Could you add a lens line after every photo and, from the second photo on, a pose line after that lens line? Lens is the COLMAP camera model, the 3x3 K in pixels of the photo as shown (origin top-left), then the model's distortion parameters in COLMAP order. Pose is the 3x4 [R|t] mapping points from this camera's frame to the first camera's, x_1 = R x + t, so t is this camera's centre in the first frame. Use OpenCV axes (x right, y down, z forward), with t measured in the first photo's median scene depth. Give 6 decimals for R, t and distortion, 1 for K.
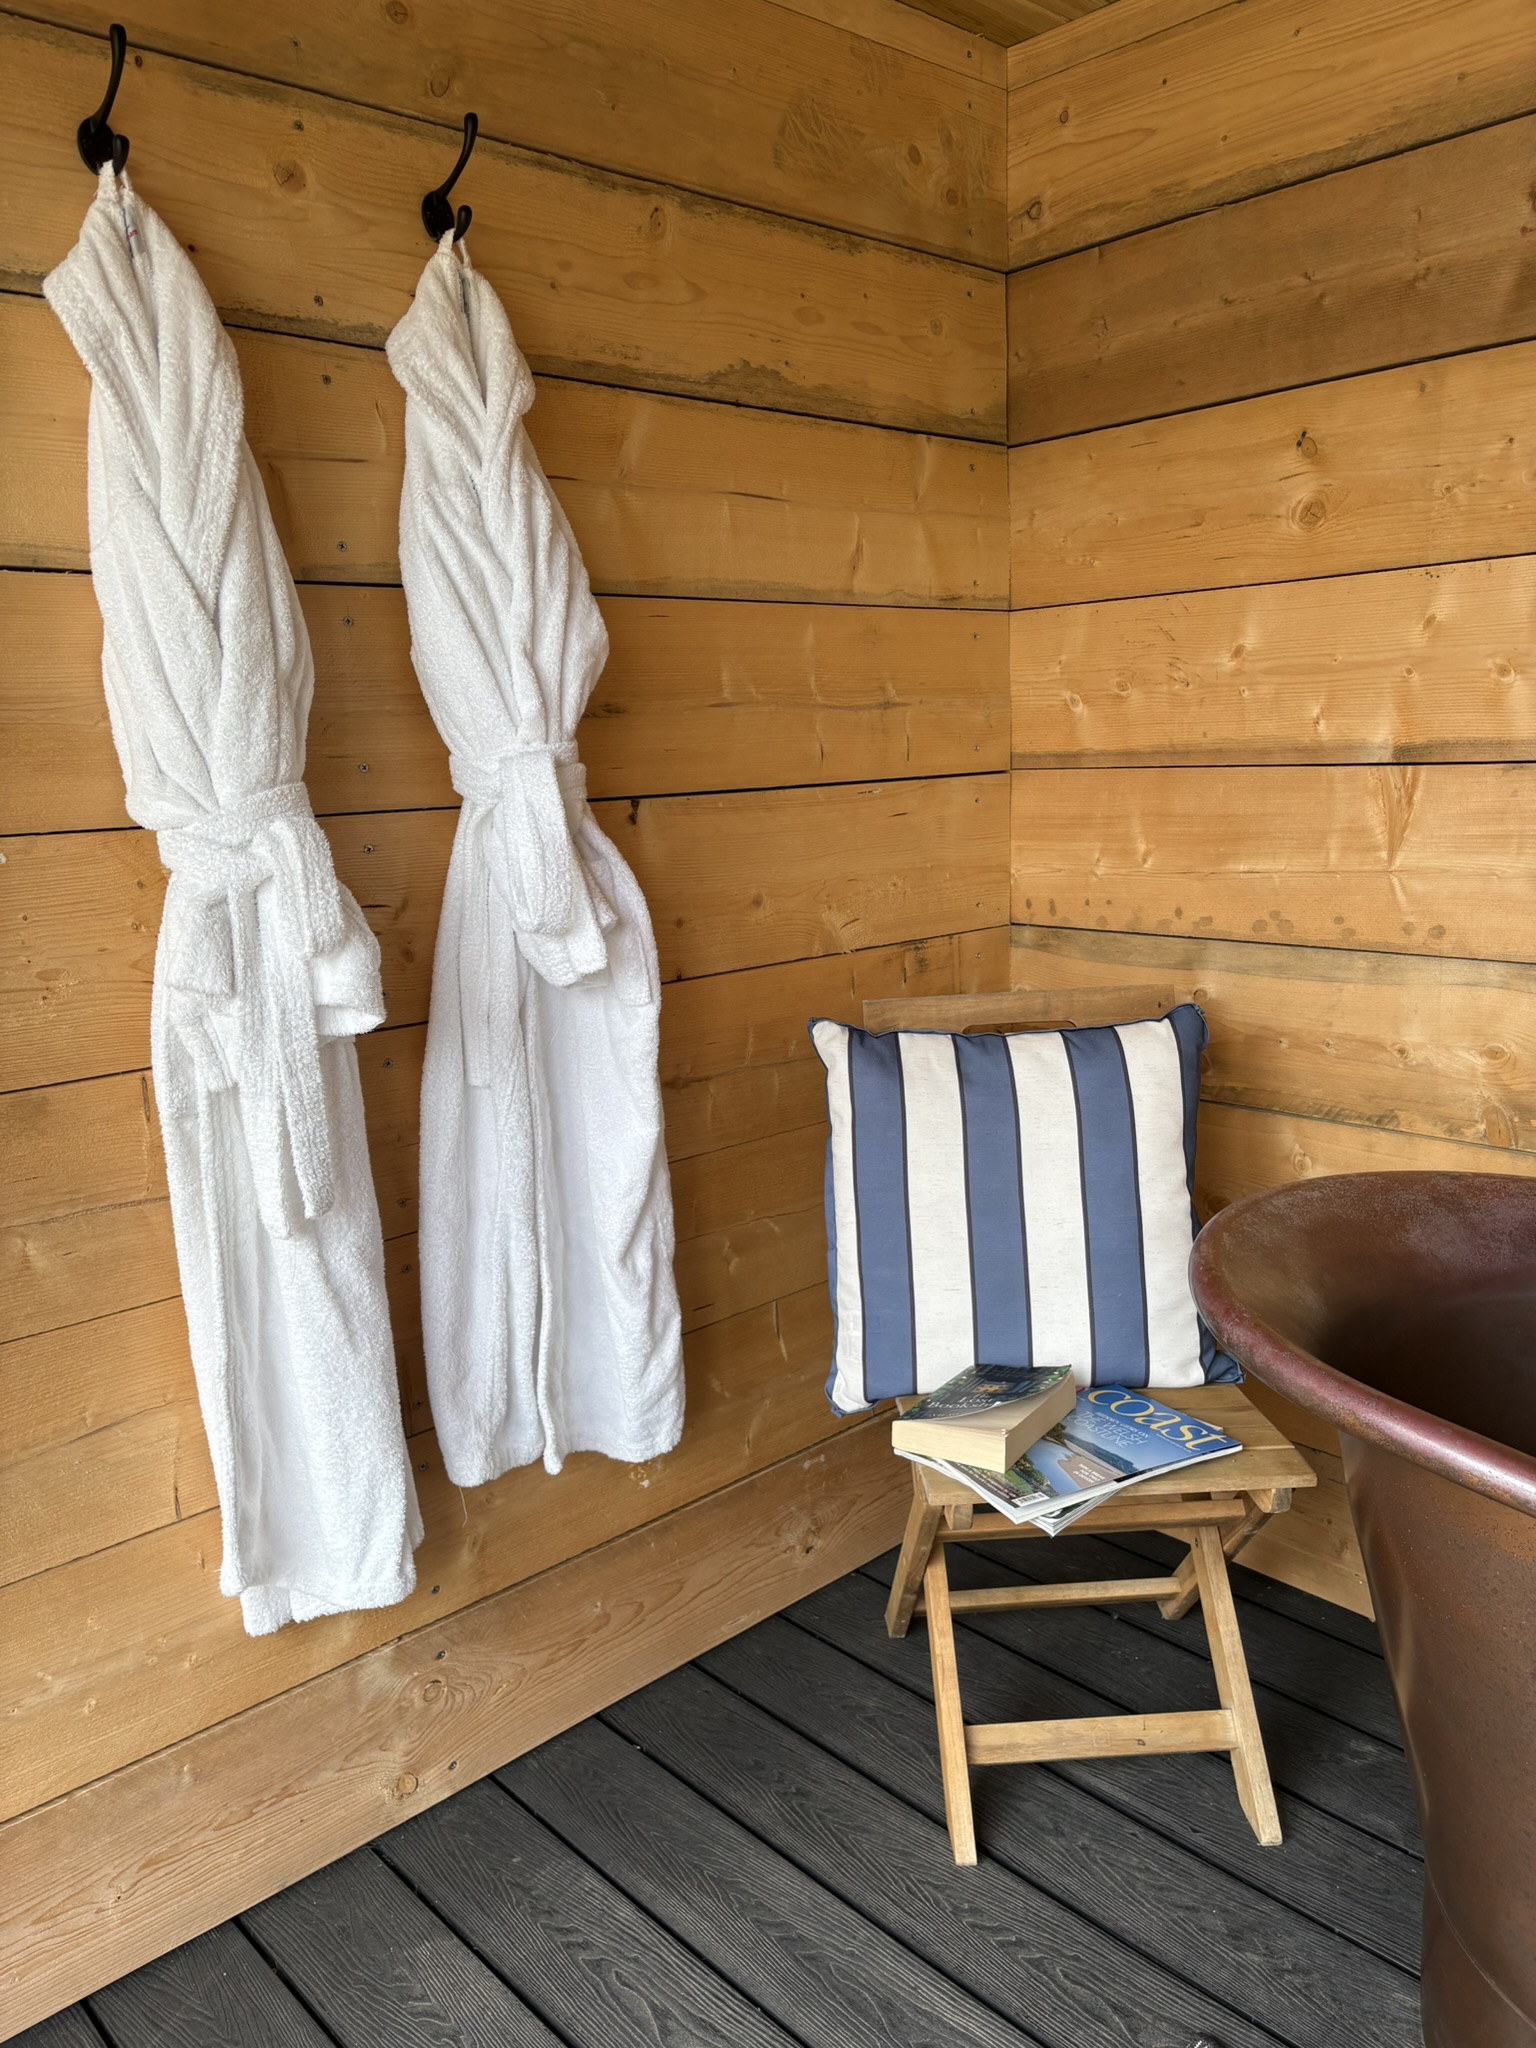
lens RADIAL K [[1562.1, 0, 756.6], [0, 1562.1, 1028.3], [0, 0, 1]] dist [0.045891, -0.049883]
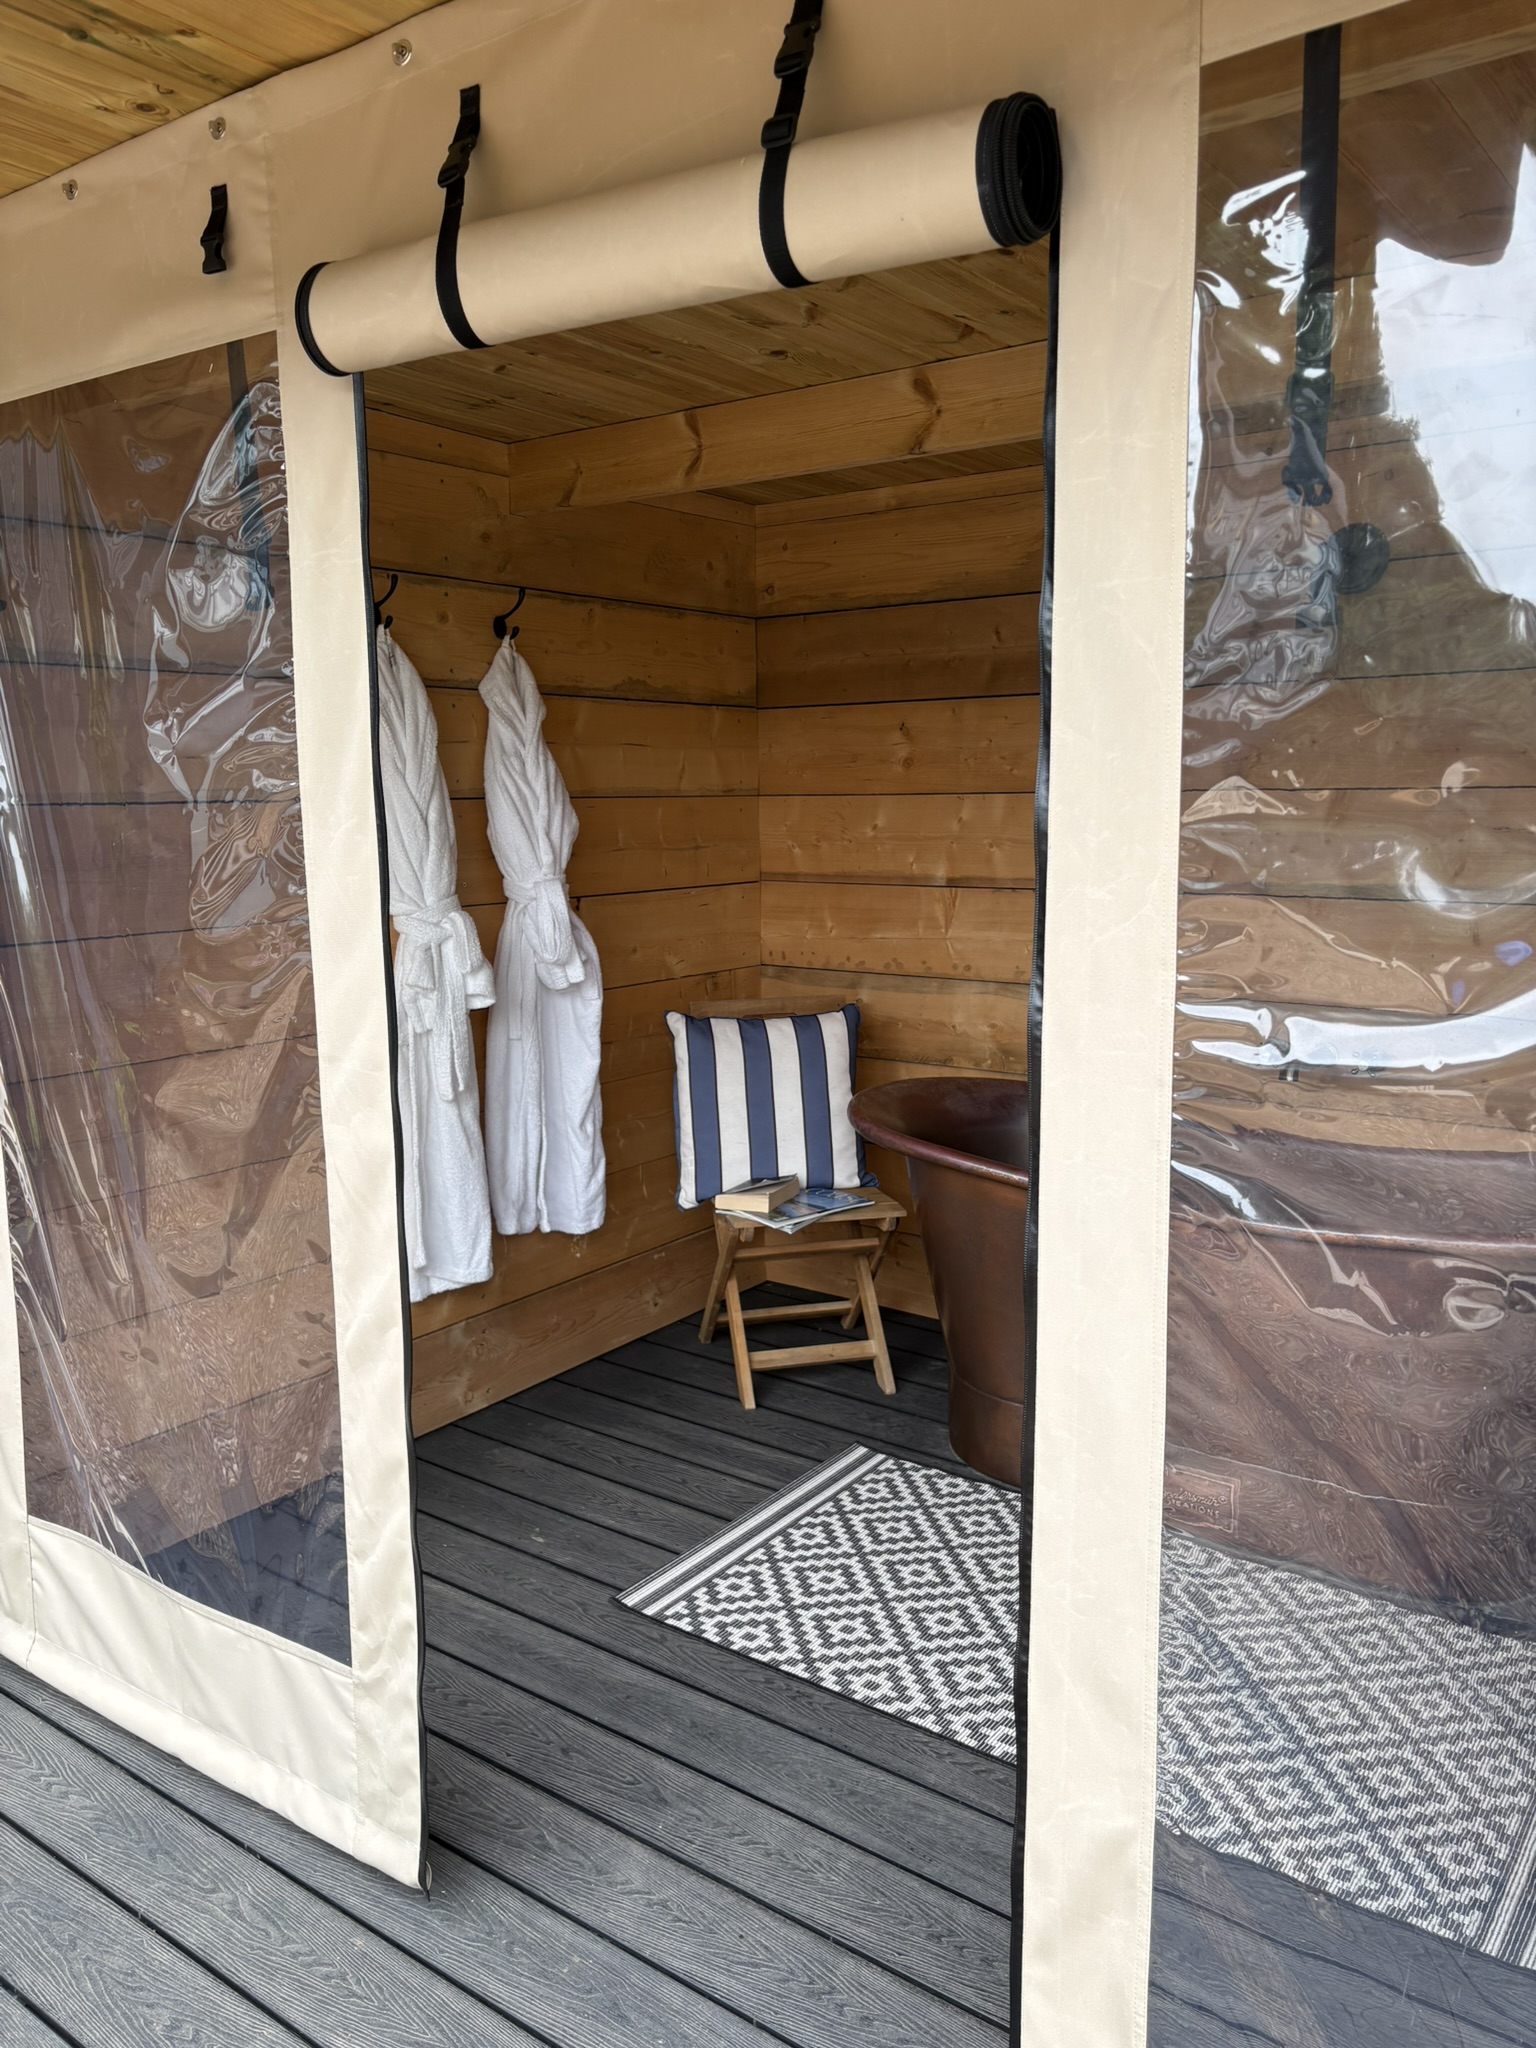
lens RADIAL K [[1562.1, 0, 777.7], [0, 1562.1, 1039.3], [0, 0, 1]] dist [0.045891, -0.049883]
pose [[0.980440, -0.003838, 0.196780, -0.226039], [0.009383, 0.999585, -0.027252, 0.089778], [-0.196594, 0.028566, 0.980069, -1.004210]]
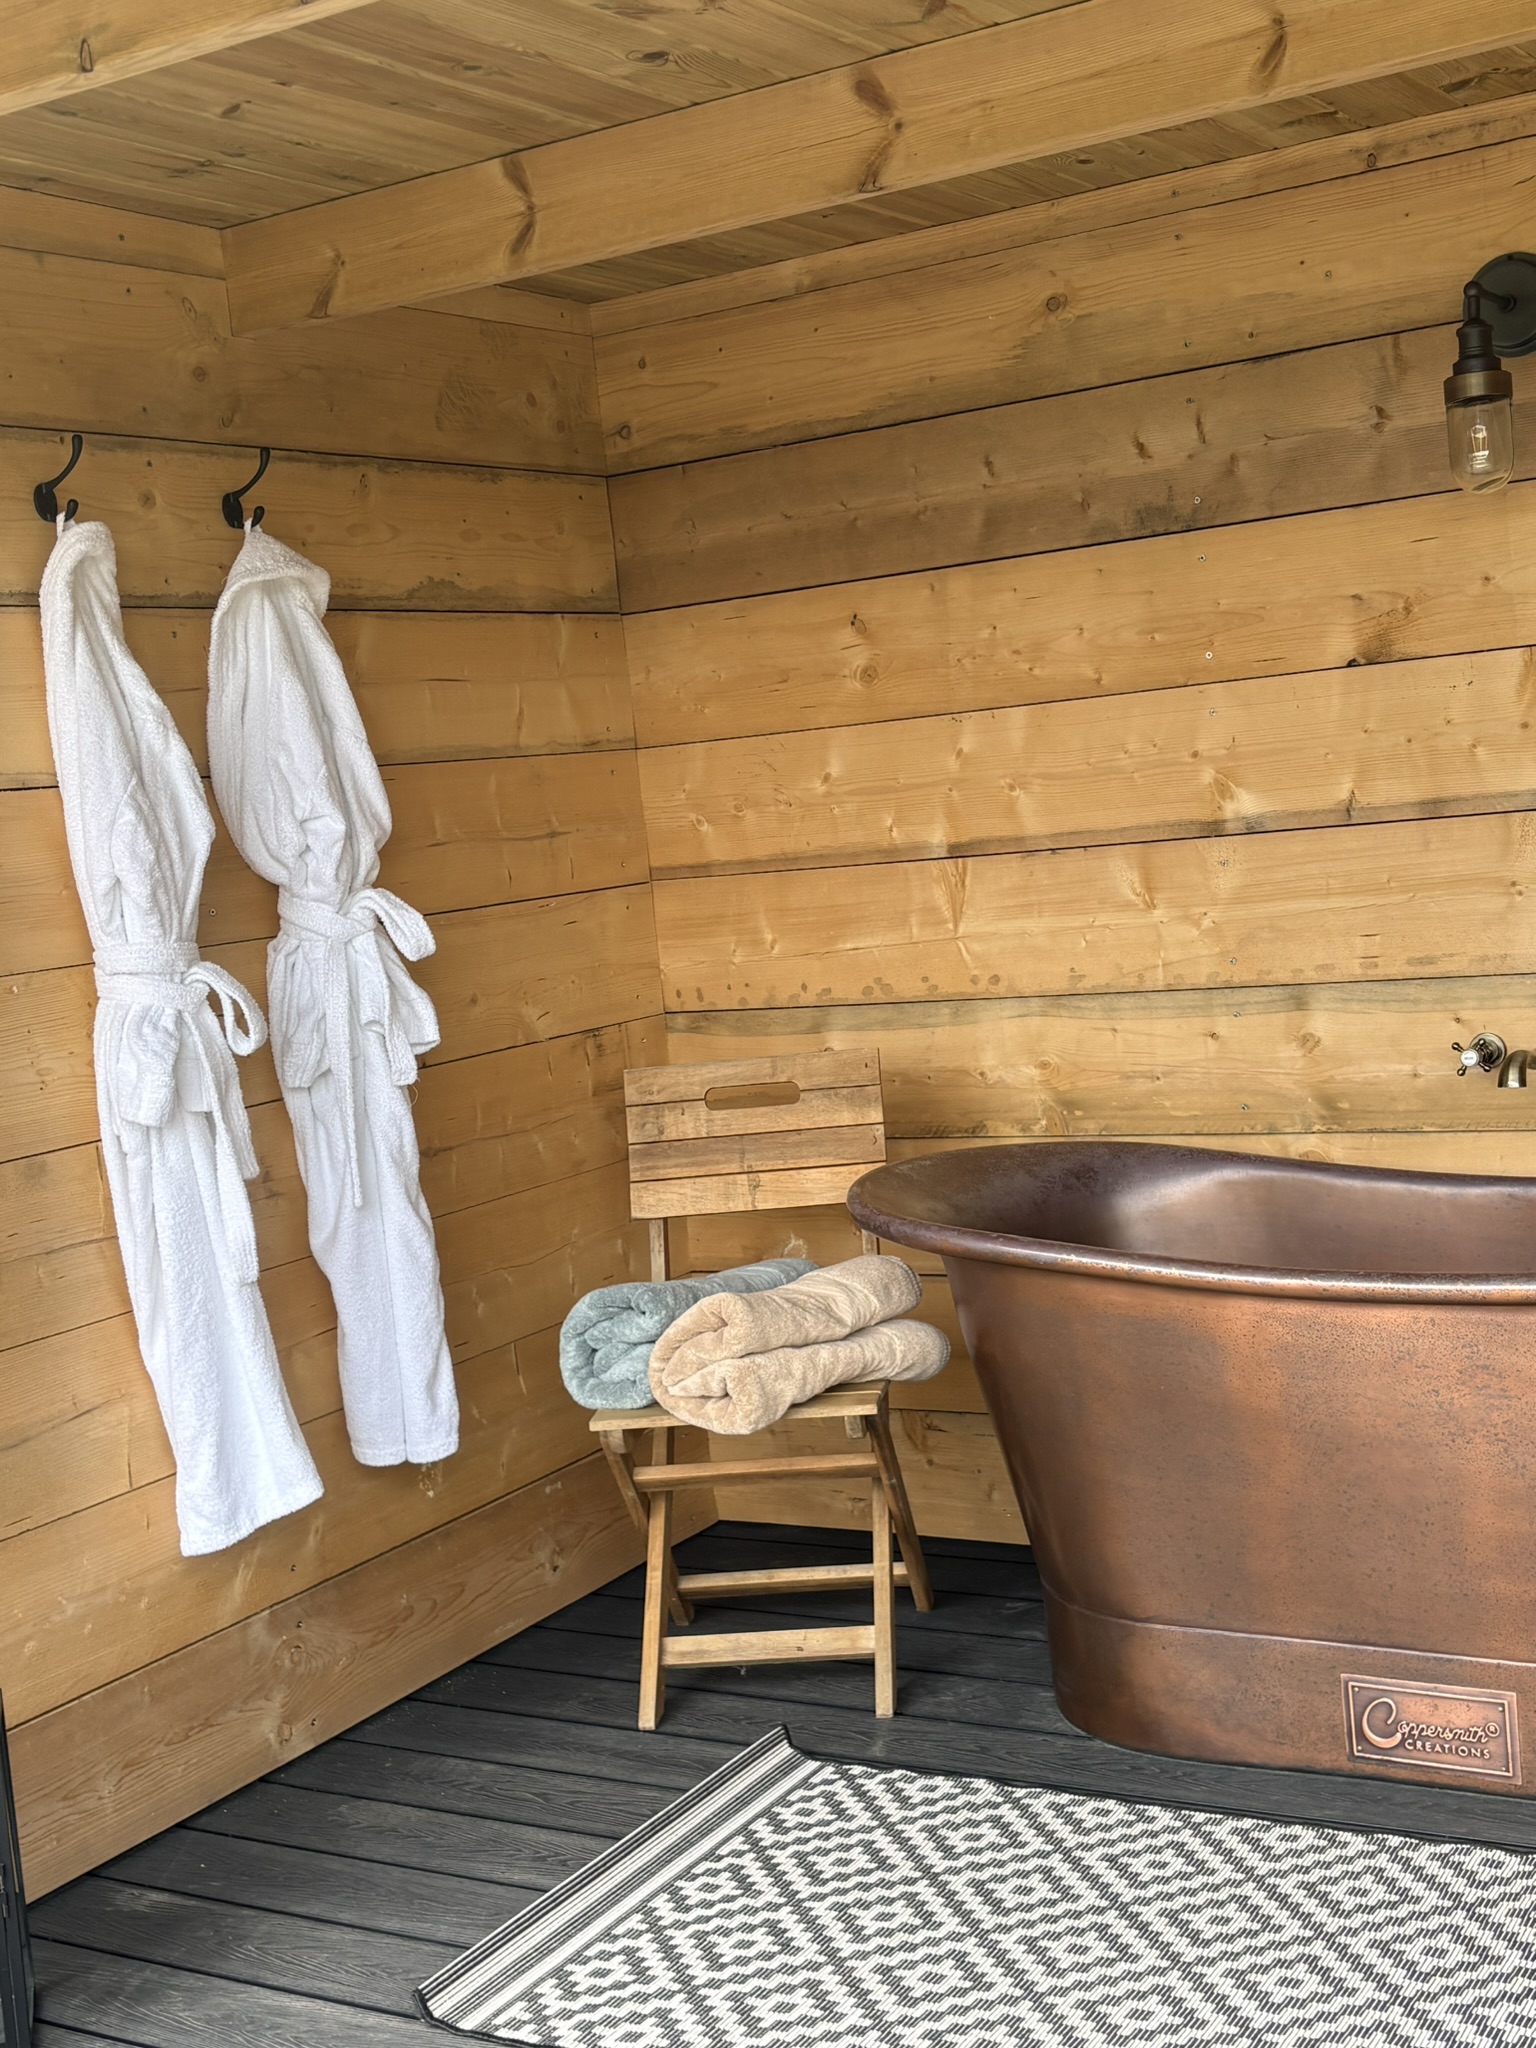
lens RADIAL K [[2631.8, 0, 773.4], [0, 2631.8, 1035.6], [0, 0, 1]] dist [0.071380, 0.000000]
pose [[0.959401, -0.083603, 0.269369, -0.363889], [0.112313, 0.989314, -0.092970, 0.178252], [-0.258718, 0.119449, 0.958539, -1.122621]]
